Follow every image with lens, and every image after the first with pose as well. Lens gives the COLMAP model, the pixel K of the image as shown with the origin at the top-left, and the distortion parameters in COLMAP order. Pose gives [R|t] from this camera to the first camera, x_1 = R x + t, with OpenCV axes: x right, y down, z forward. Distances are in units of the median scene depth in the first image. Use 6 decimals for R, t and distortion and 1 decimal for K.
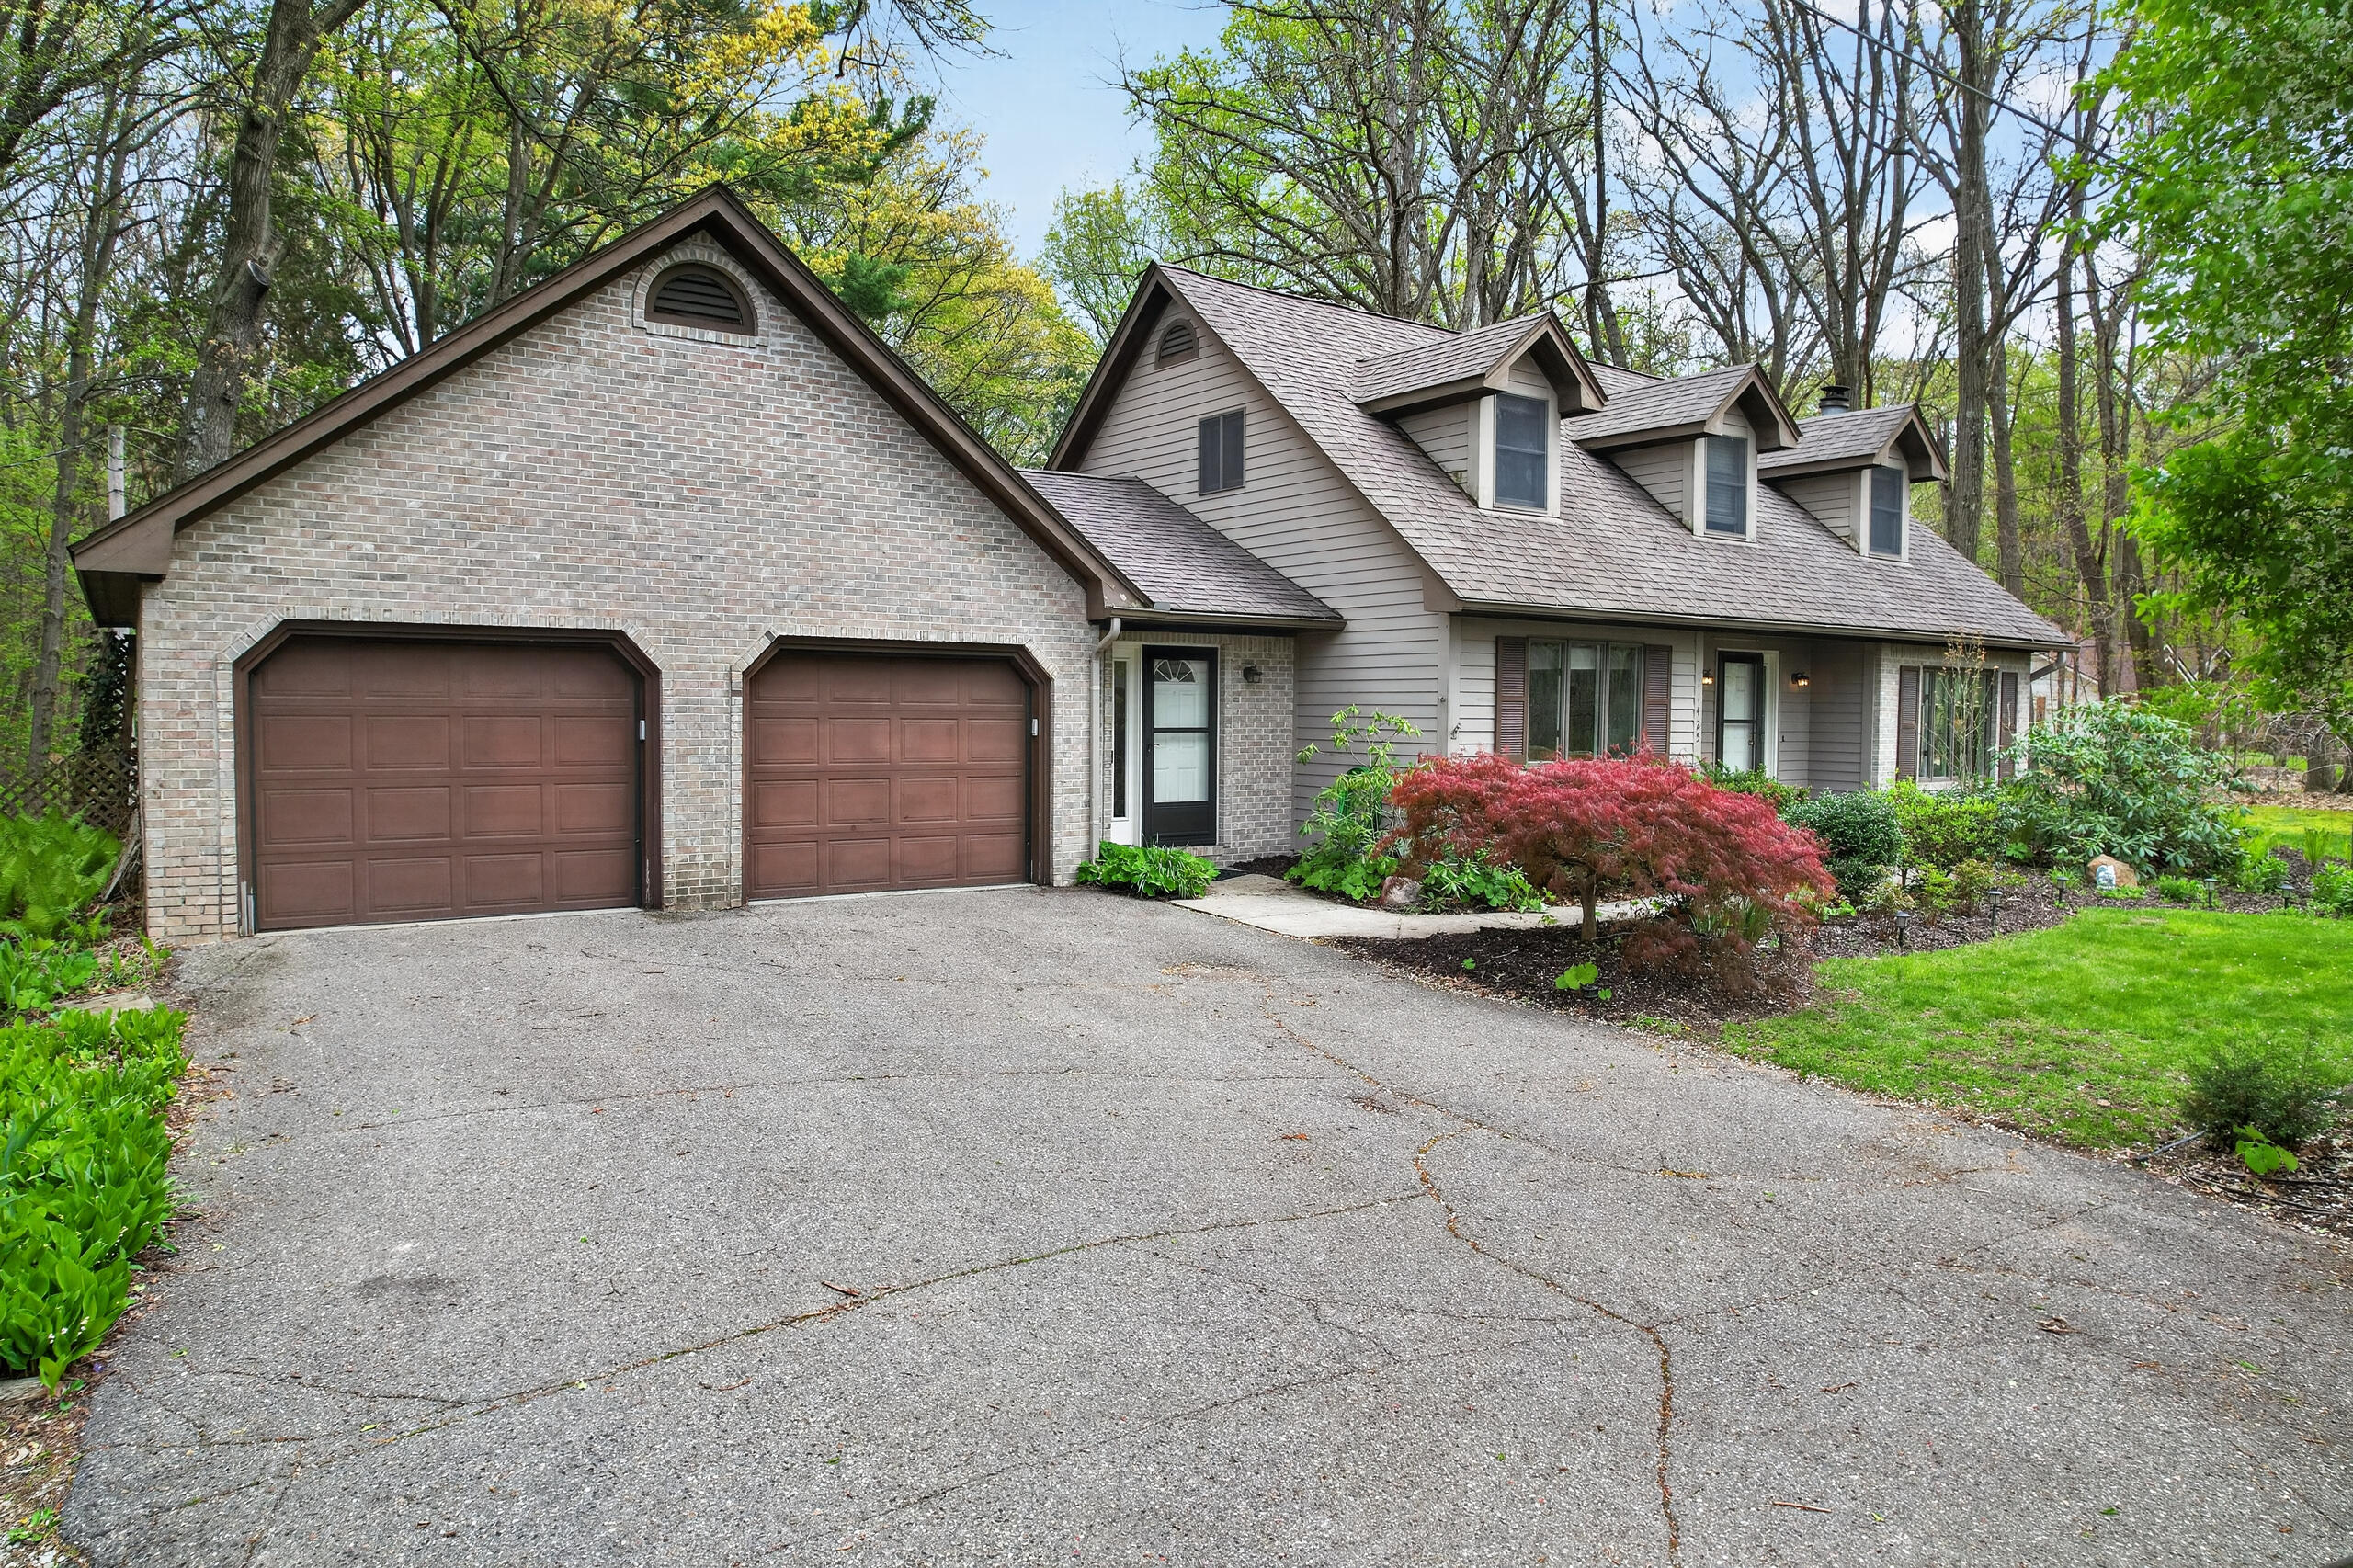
lens RADIAL K [[1624.0, 0, 1137.8], [0, 1624.0, 751.2], [0, 0, 1]] dist [-0.002890, -0.000677]
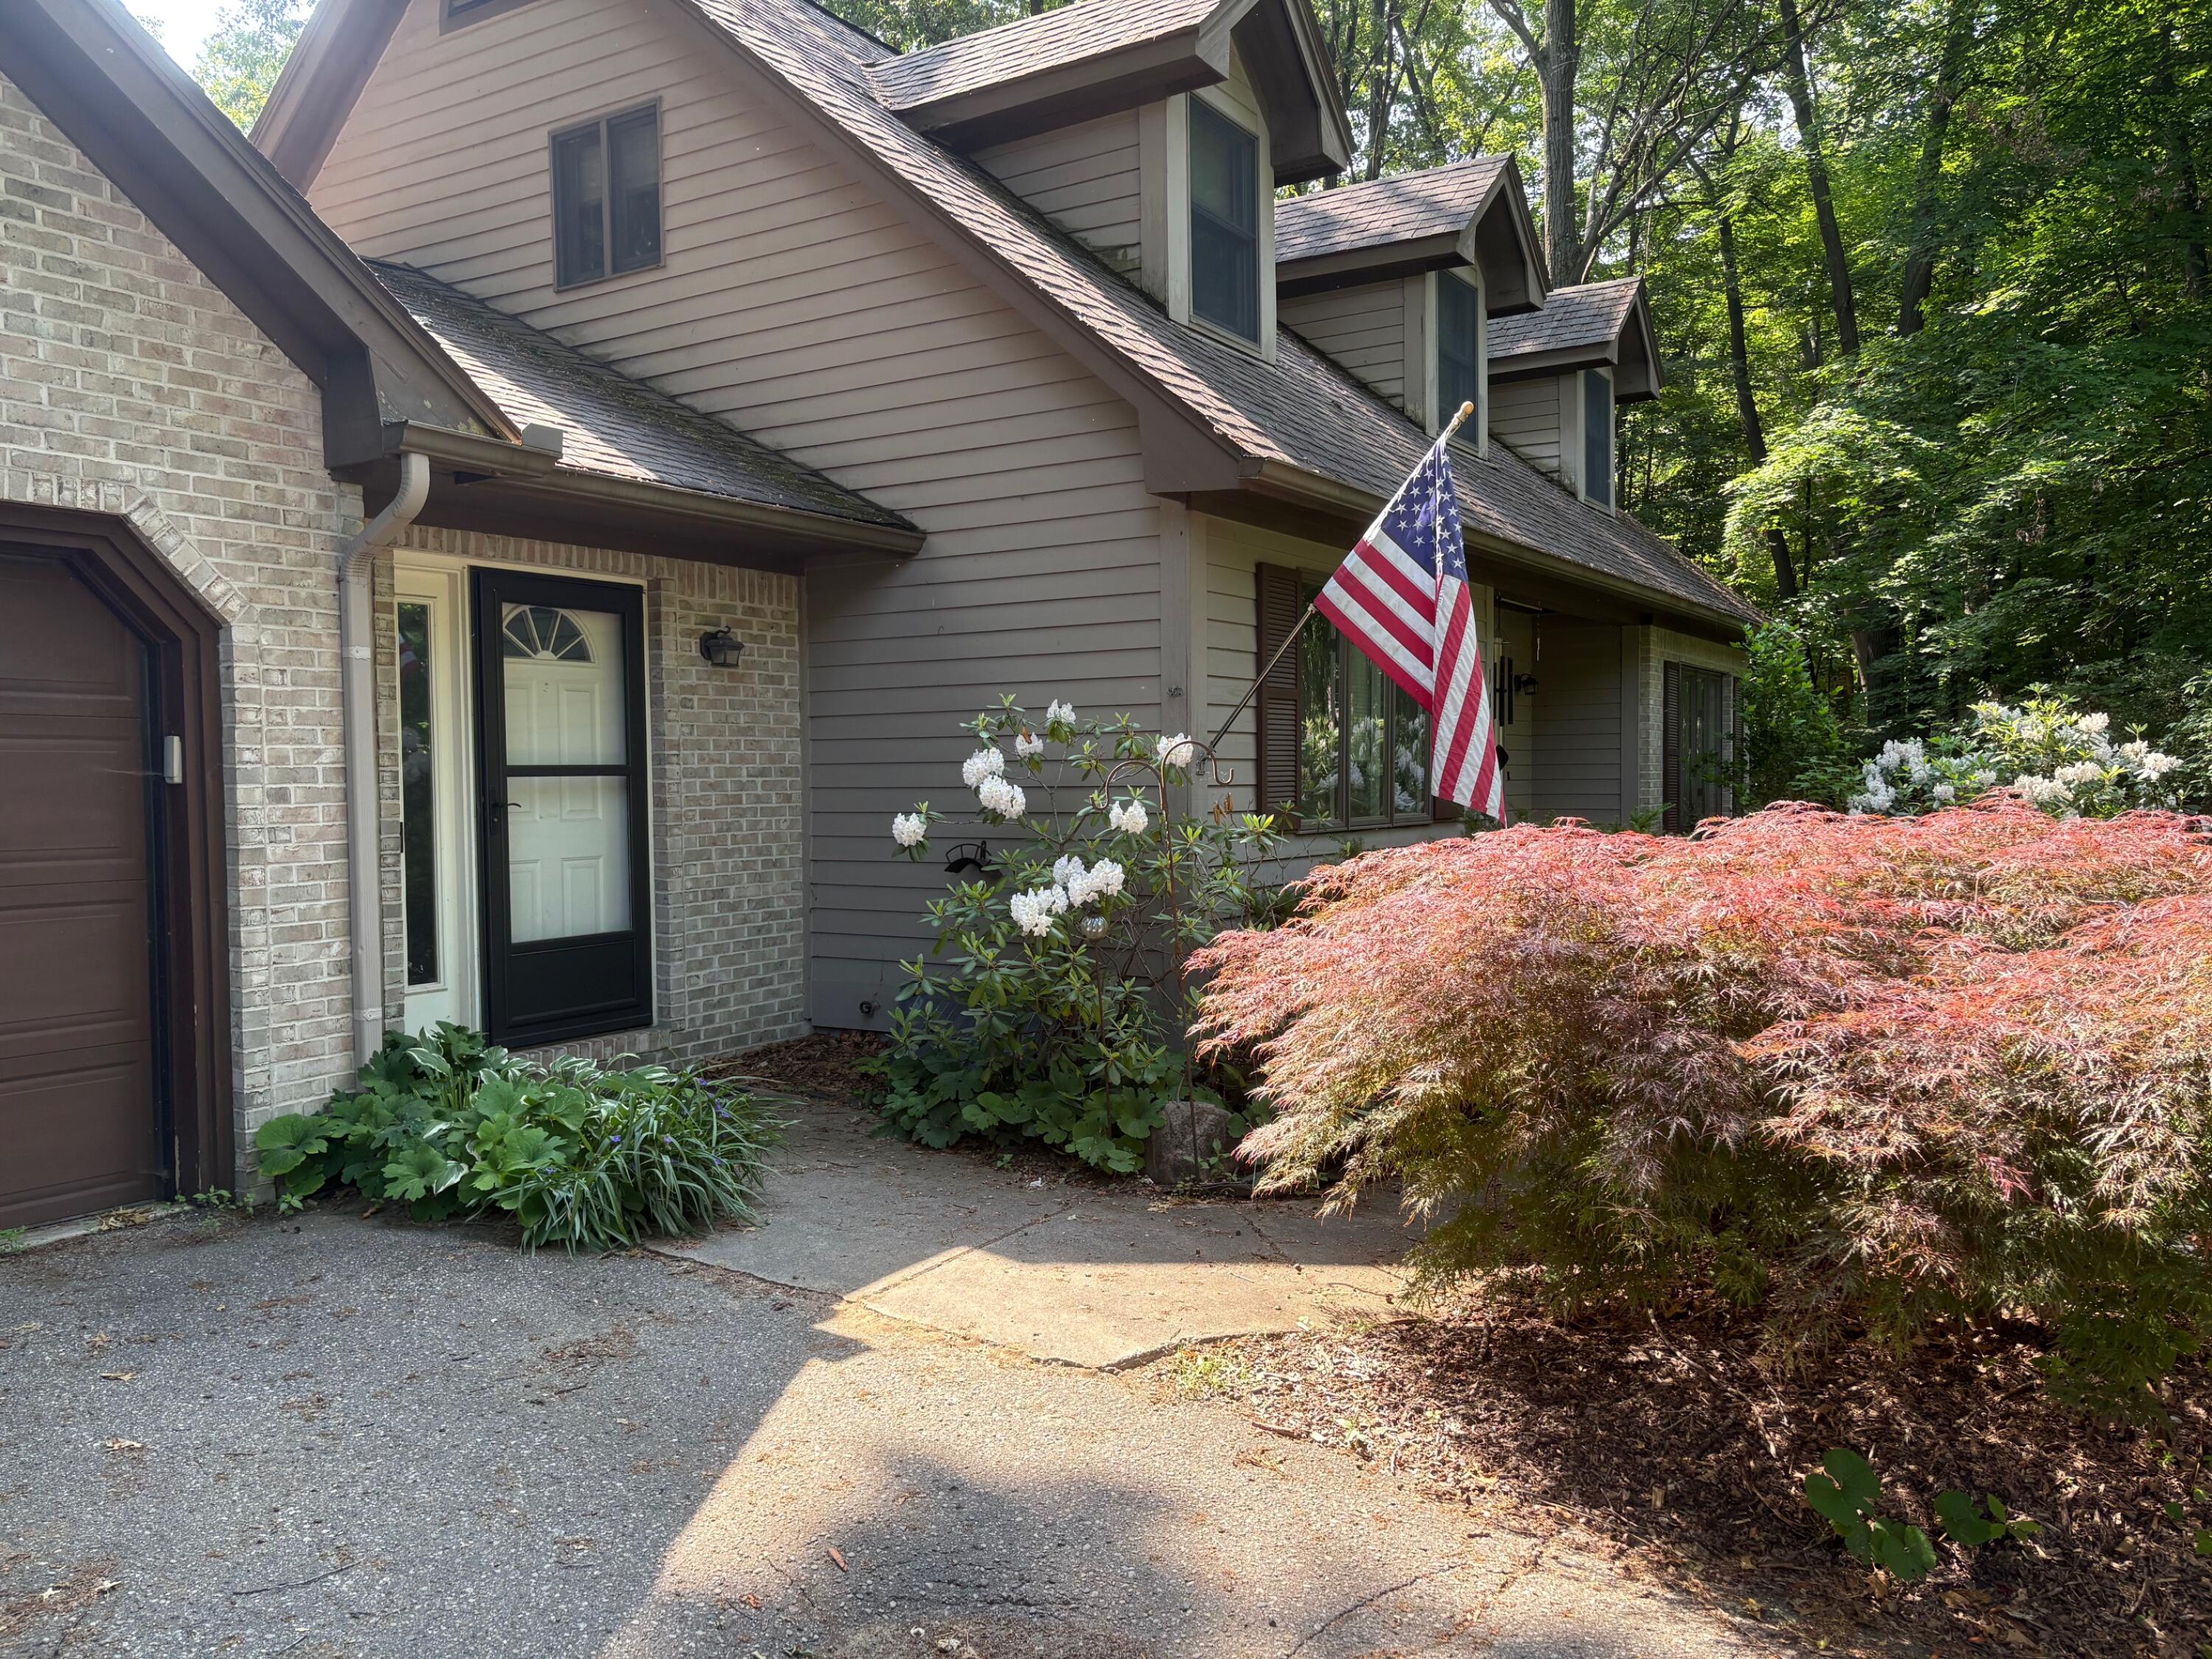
lens RADIAL K [[1646.8, 0, 1106.0], [0, 1646.8, 829.5], [0, 0, 1]] dist [0.014100, -0.006160]
pose [[0.904930, -0.031354, 0.424403, -0.031084], [0.029602, 0.999504, 0.010723, 0.002251], [-0.424529, 0.002859, 0.905410, 0.554689]]
